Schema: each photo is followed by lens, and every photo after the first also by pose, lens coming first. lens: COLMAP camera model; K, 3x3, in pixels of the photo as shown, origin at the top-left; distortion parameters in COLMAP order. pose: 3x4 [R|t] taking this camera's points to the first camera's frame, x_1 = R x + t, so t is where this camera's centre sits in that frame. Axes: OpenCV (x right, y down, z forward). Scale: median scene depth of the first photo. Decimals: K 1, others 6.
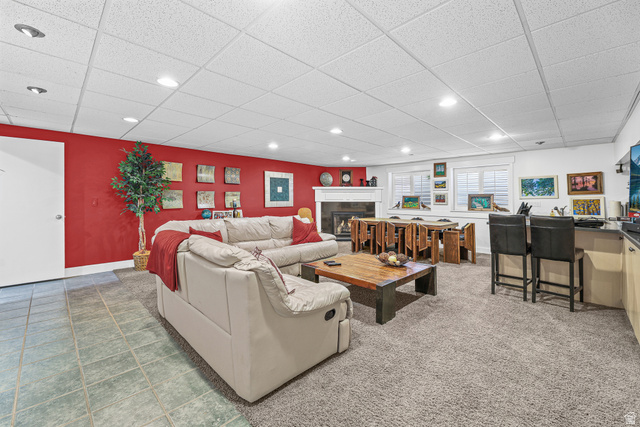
lens RADIAL K [[268.3, 0, 324.3], [0, 268.3, 200.3], [0, 0, 1]] dist [0.000643, -0.001564]
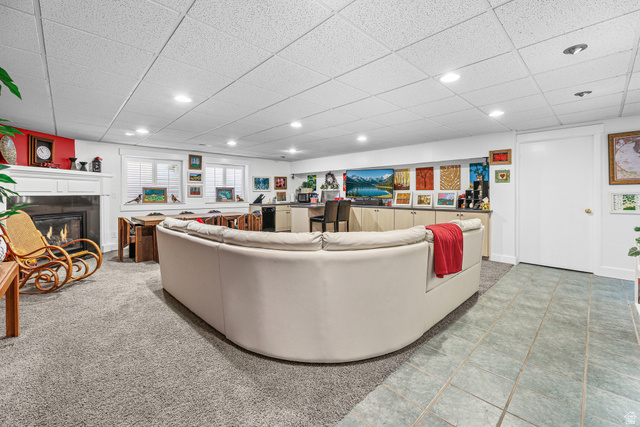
lens RADIAL K [[268.3, 0, 323.2], [0, 268.3, 194.4], [0, 0, 1]] dist [0.000643, -0.001564]
pose [[0.024279, -0.006992, 0.999681, -0.584585], [0.000821, 0.999975, 0.006974, -0.000384], [-0.999705, 0.000651, 0.024284, 0.525928]]
